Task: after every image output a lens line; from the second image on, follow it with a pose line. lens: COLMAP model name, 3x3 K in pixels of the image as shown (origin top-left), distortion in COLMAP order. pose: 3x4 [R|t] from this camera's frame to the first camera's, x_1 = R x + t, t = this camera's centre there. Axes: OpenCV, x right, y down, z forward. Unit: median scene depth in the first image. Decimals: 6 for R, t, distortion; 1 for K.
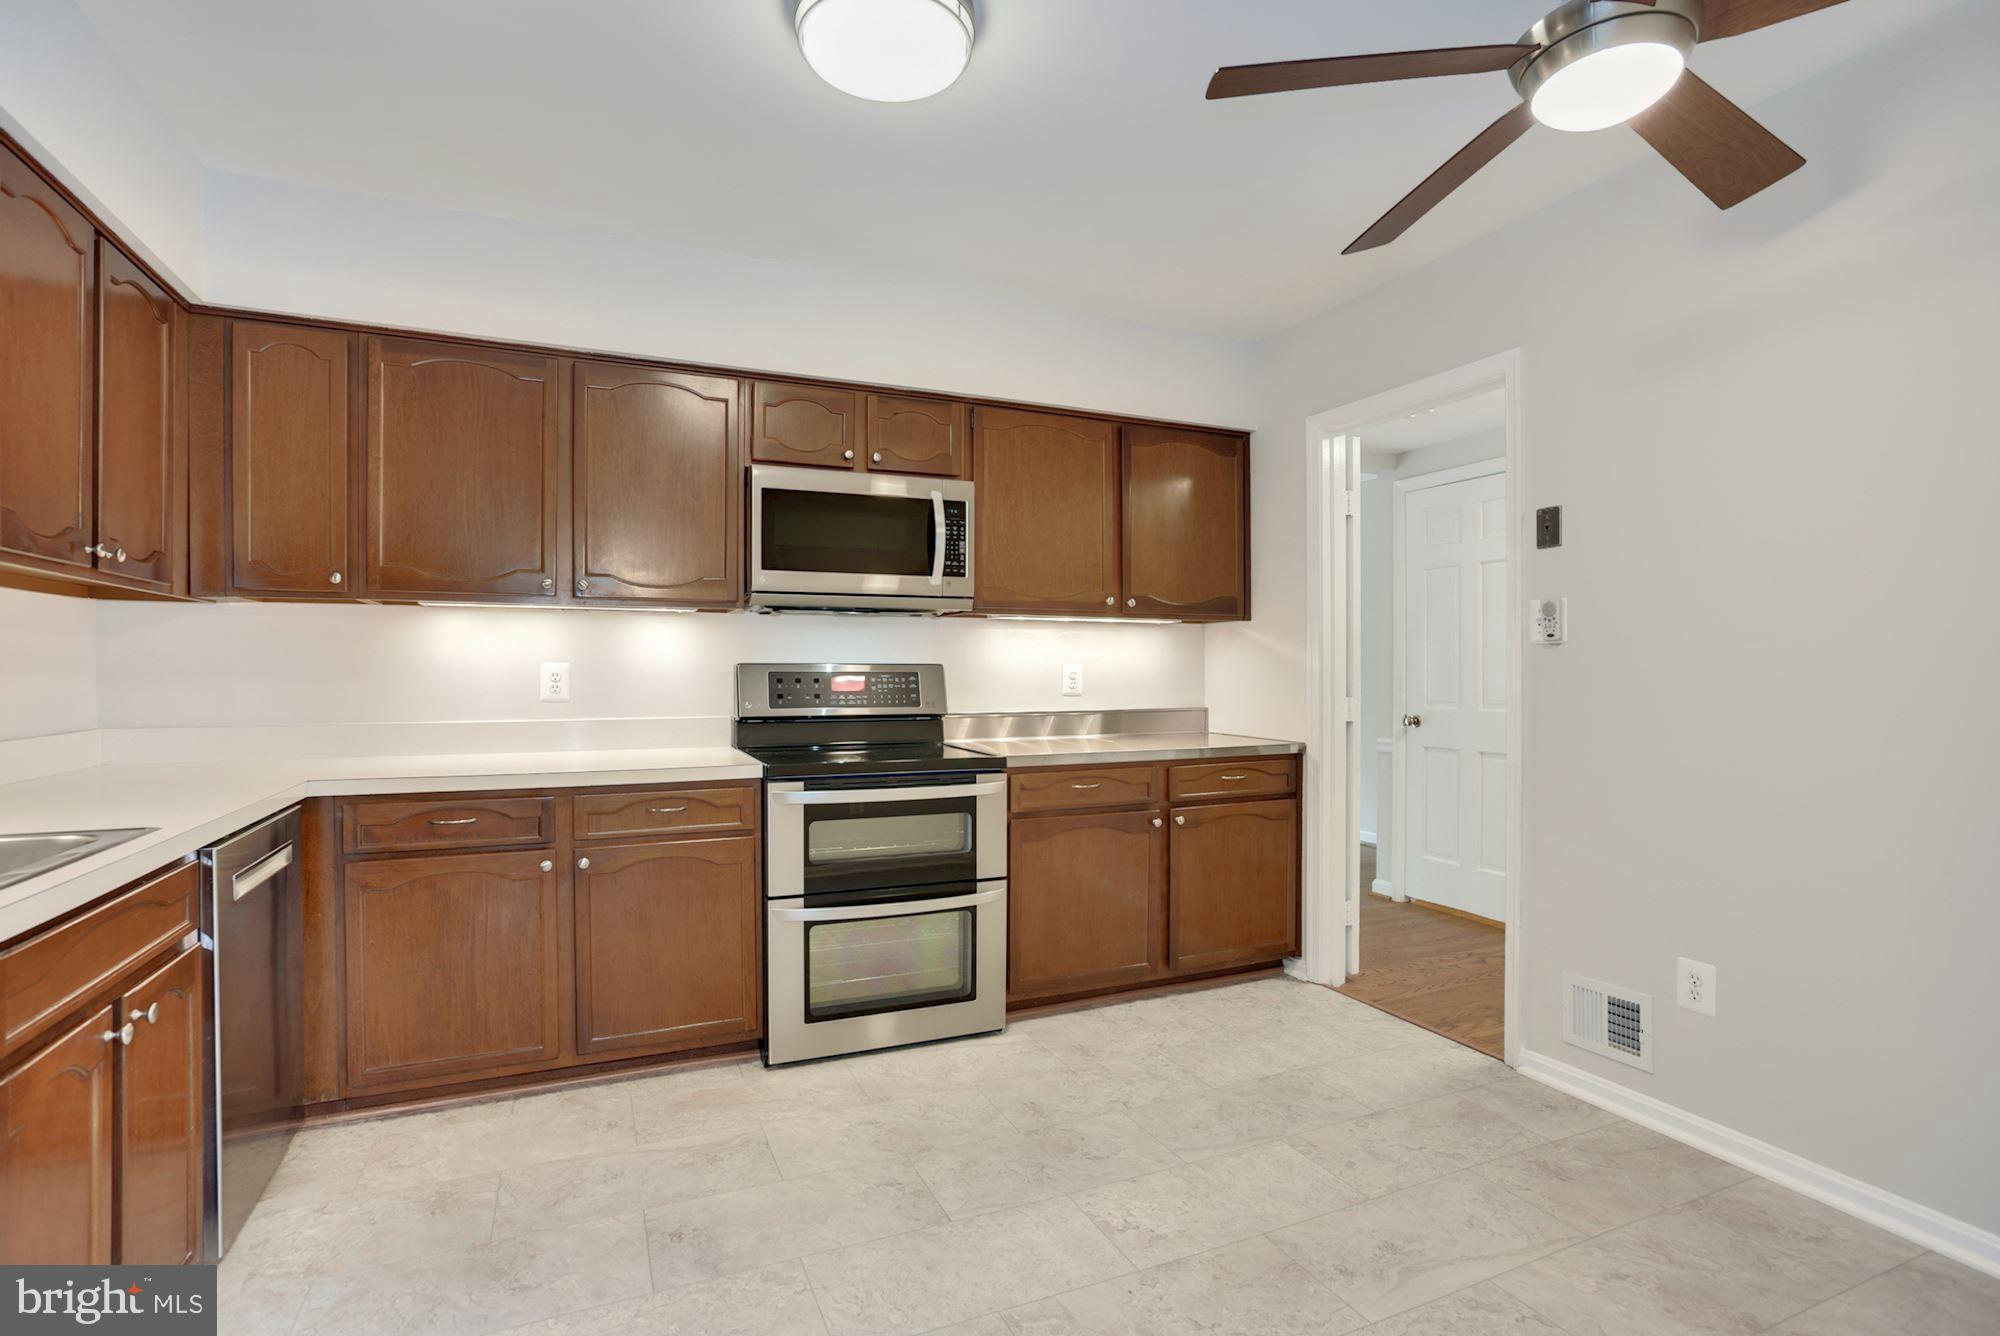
lens RADIAL K [[969.4, 0, 1006.9], [0, 969.4, 674.3], [0, 0, 1]] dist [-0.049993, 0.015425]
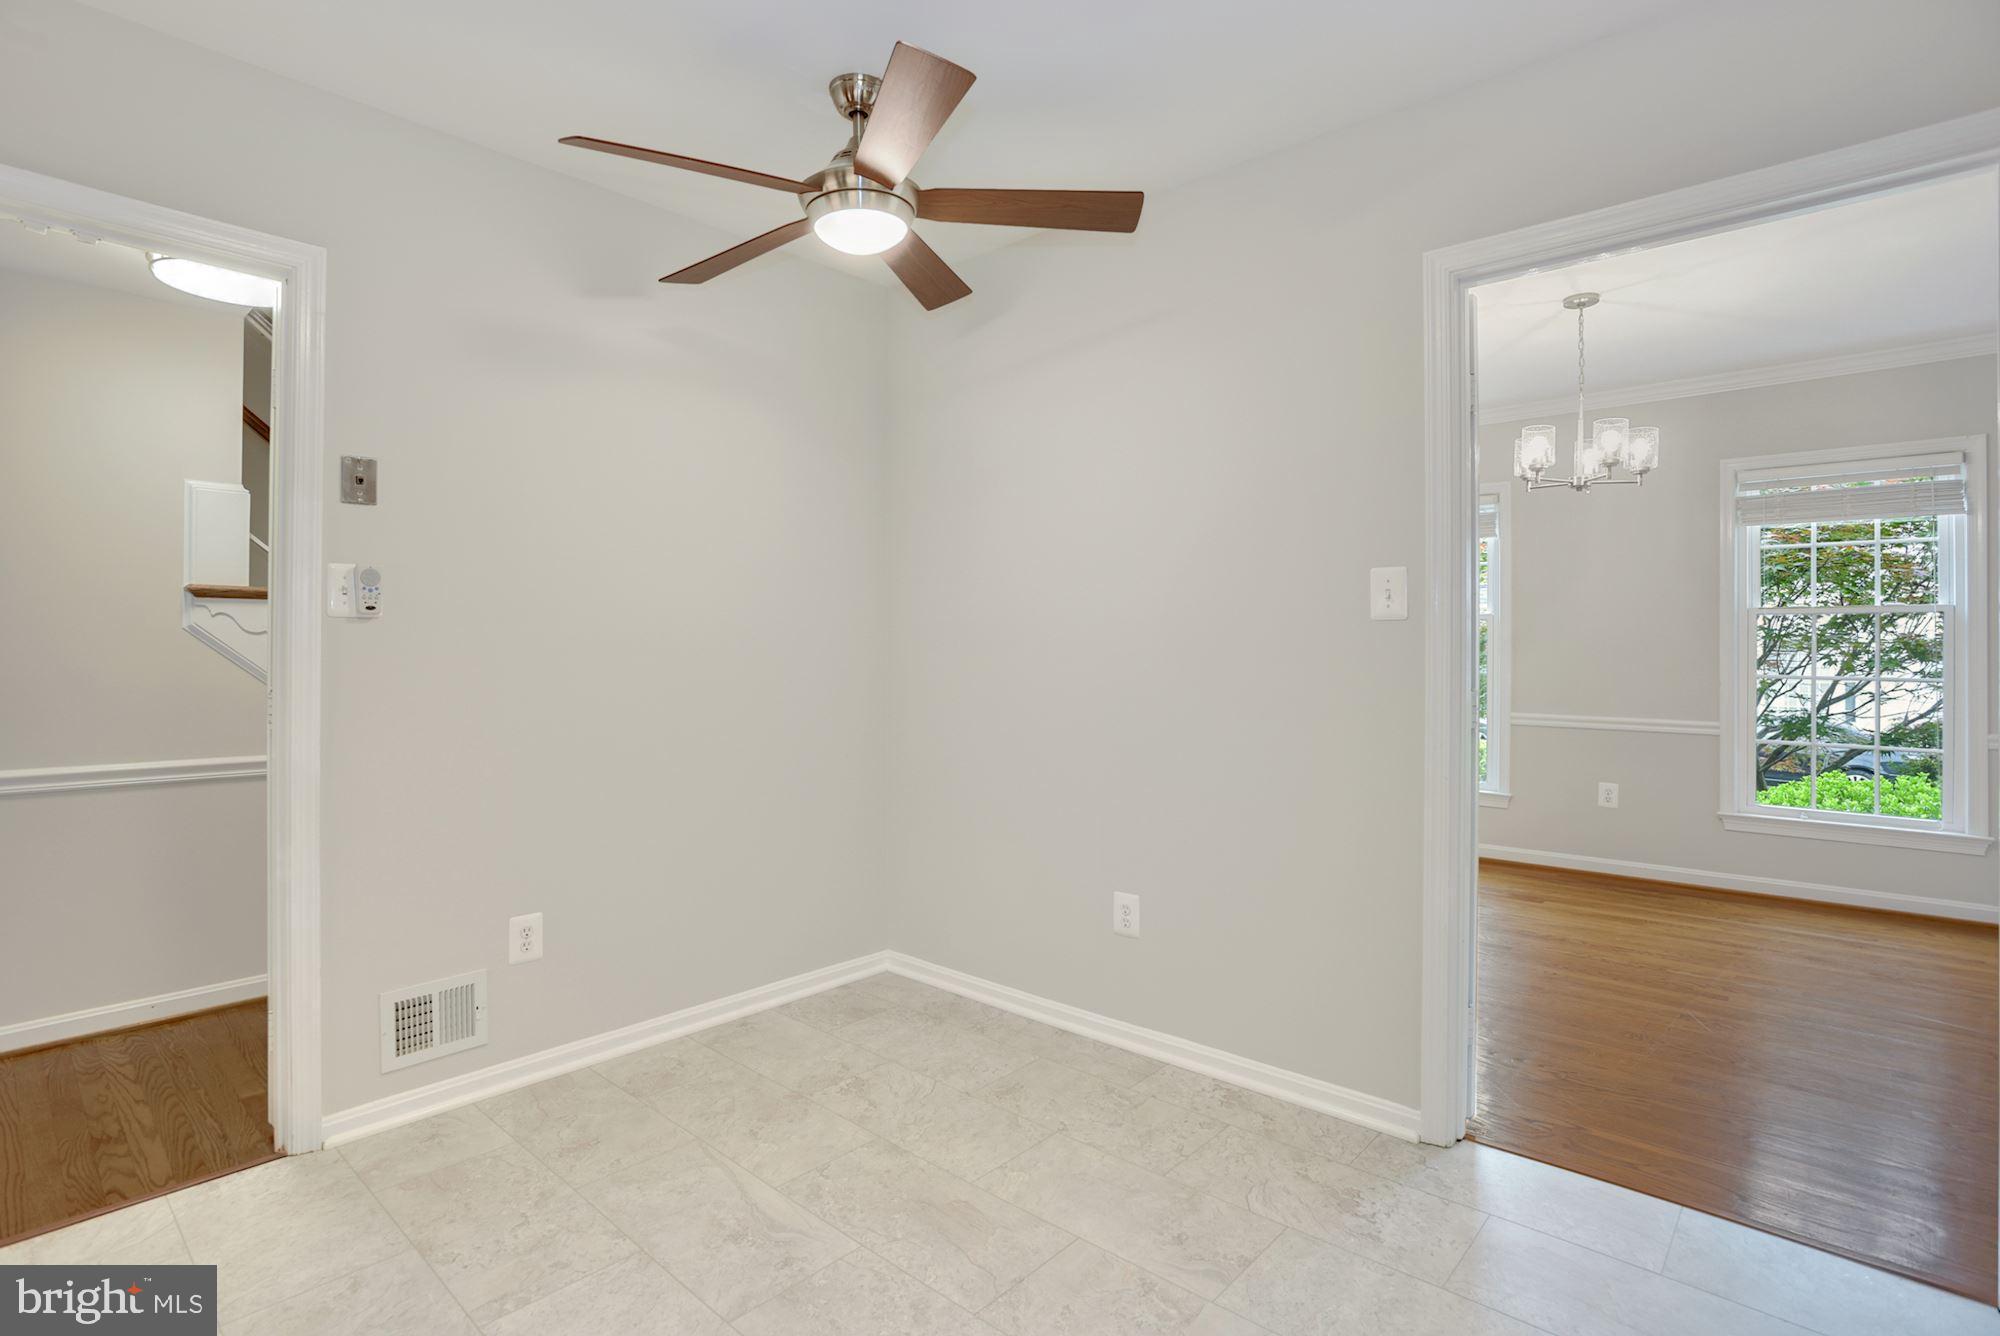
lens RADIAL K [[969.4, 0, 999.2], [0, 969.4, 648.8], [0, 0, 1]] dist [-0.049993, 0.015425]
pose [[-0.417555, -0.001900, 0.908650, -0.600044], [0.004175, 0.999983, 0.004009, -0.007127], [-0.908642, 0.005468, -0.417540, 1.154380]]
